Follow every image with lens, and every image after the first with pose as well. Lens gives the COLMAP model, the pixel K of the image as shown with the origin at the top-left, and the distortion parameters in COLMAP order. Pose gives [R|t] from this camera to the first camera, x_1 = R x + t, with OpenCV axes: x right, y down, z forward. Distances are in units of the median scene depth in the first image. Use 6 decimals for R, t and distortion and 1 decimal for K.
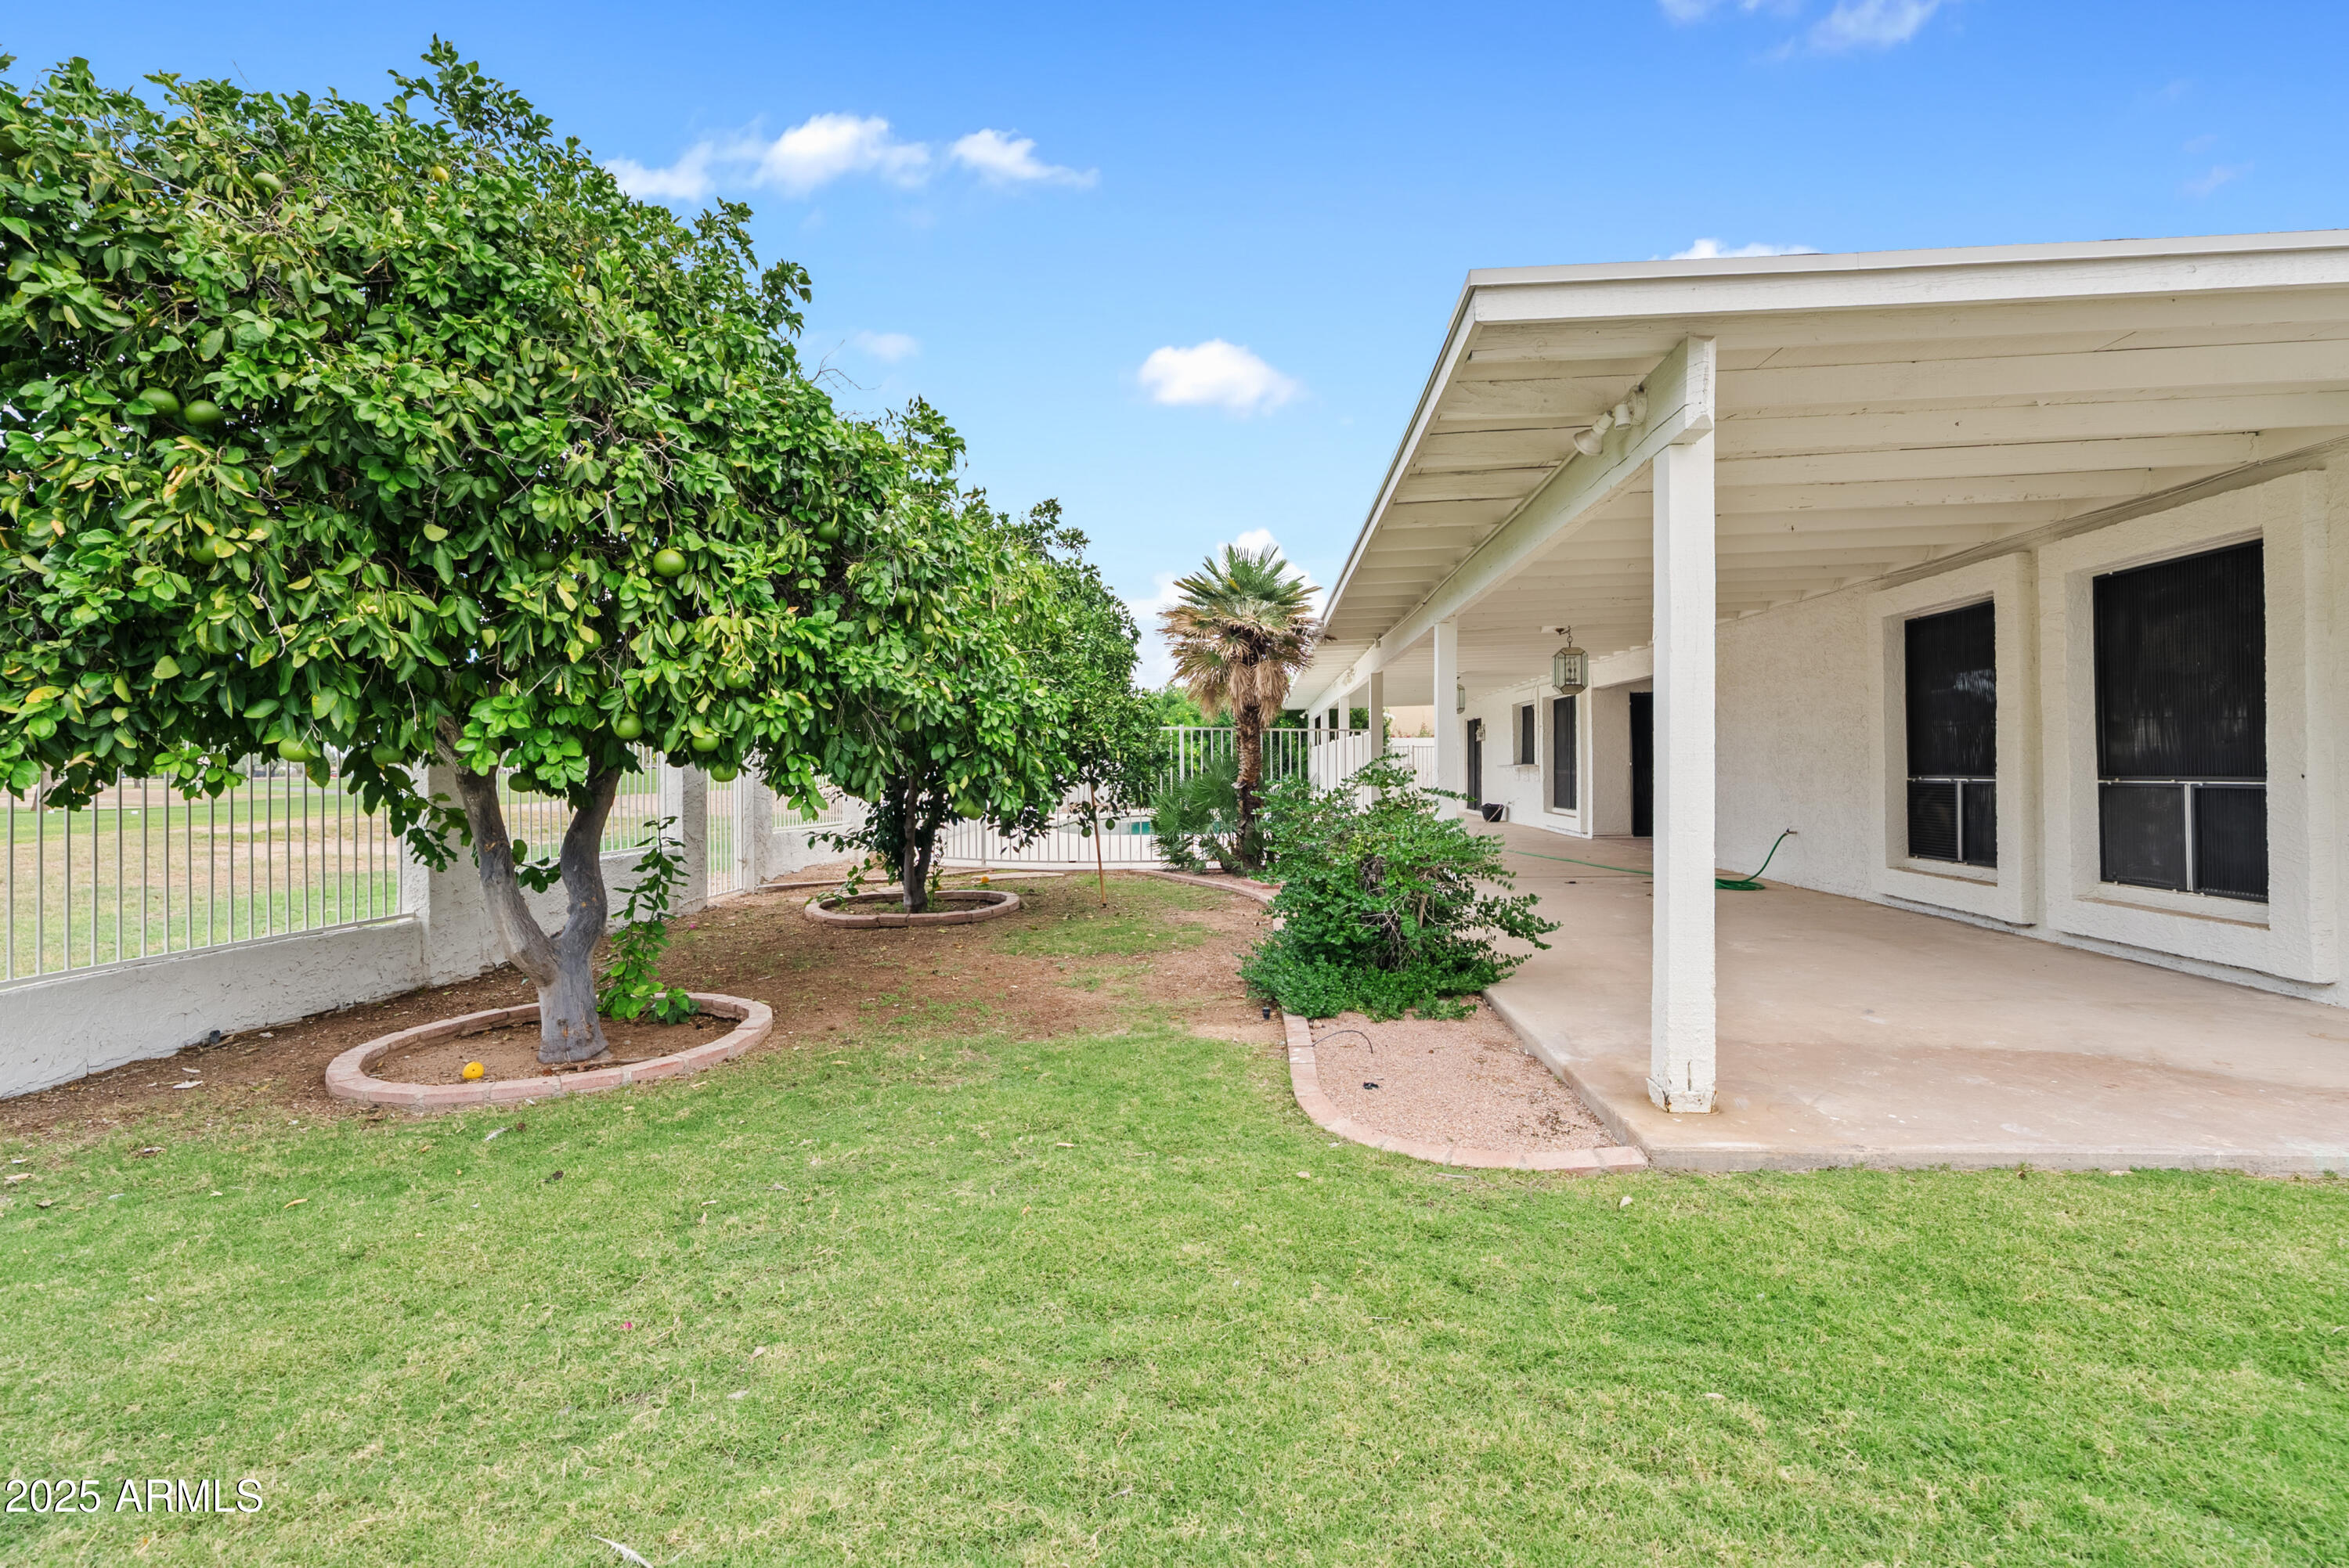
lens RADIAL K [[1078.0, 0, 1184.8], [0, 1078.0, 779.8], [0, 0, 1]] dist [-0.001794, 0.001347]
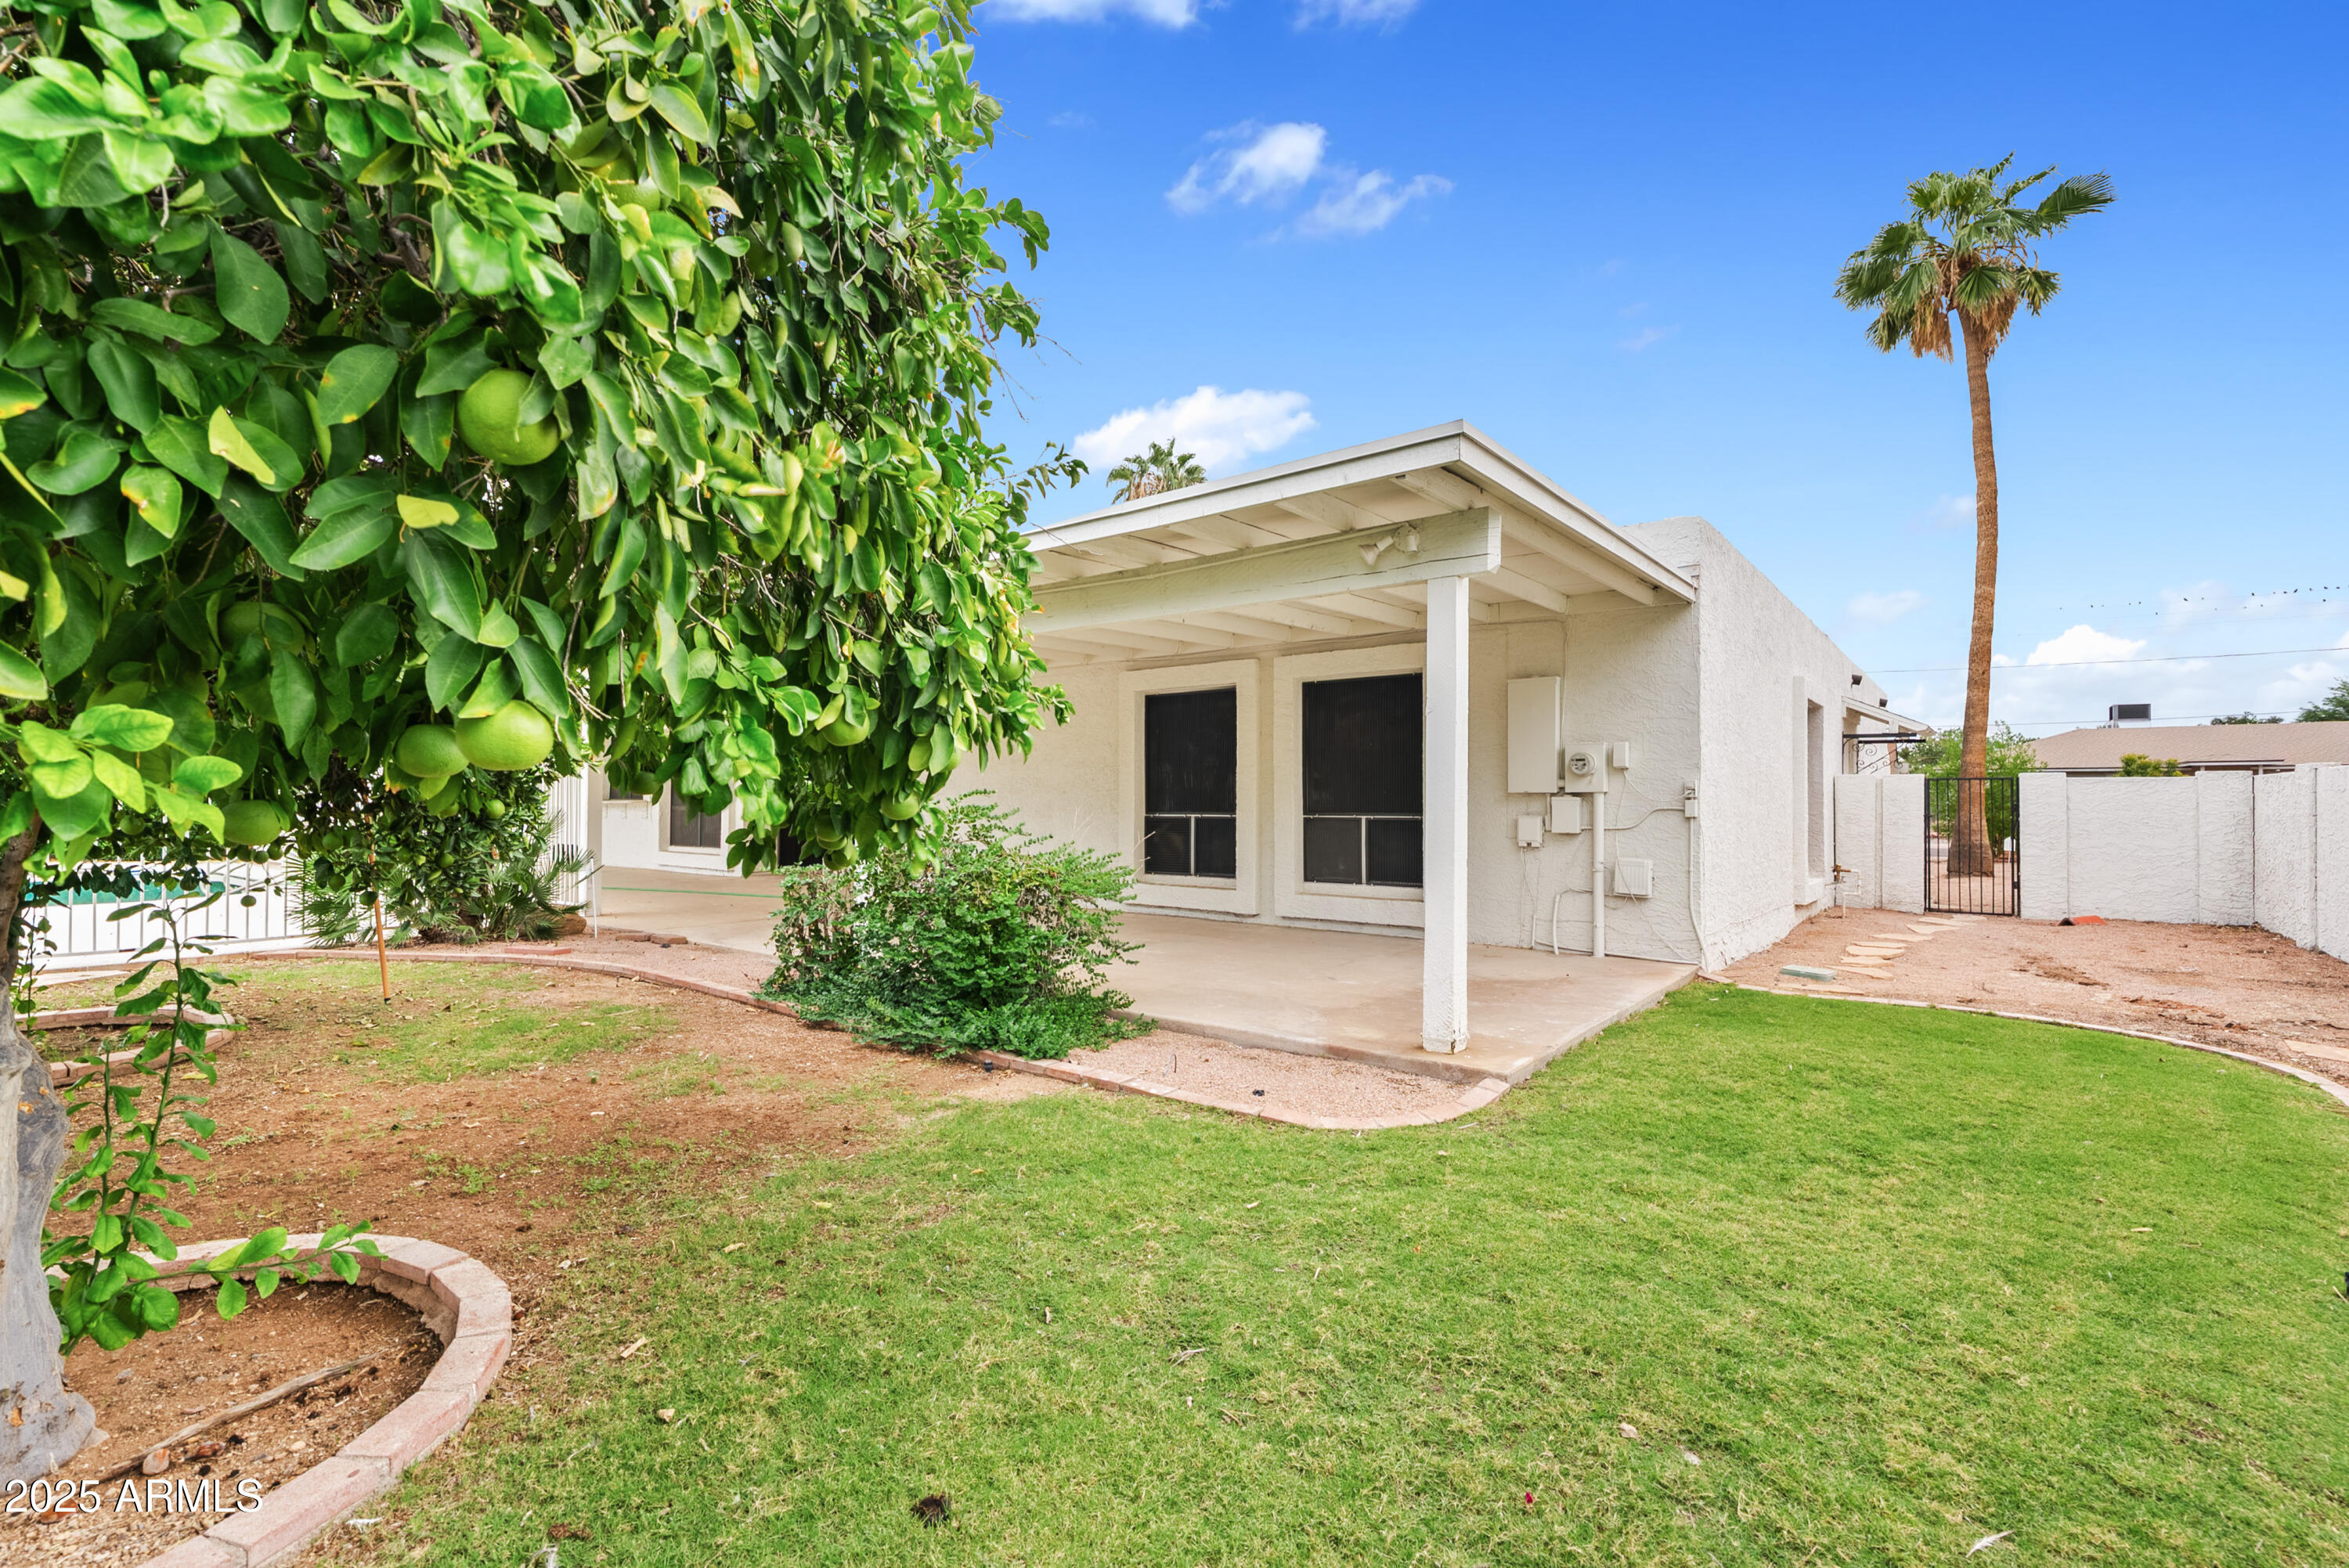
lens RADIAL K [[1078.0, 0, 1184.8], [0, 1078.0, 779.8], [0, 0, 1]] dist [-0.001794, 0.001347]
pose [[0.556560, 0.027494, 0.830352, -0.515847], [0.001248, 0.999423, -0.033929, 0.001827], [-0.830806, 0.019919, 0.556205, 0.291802]]
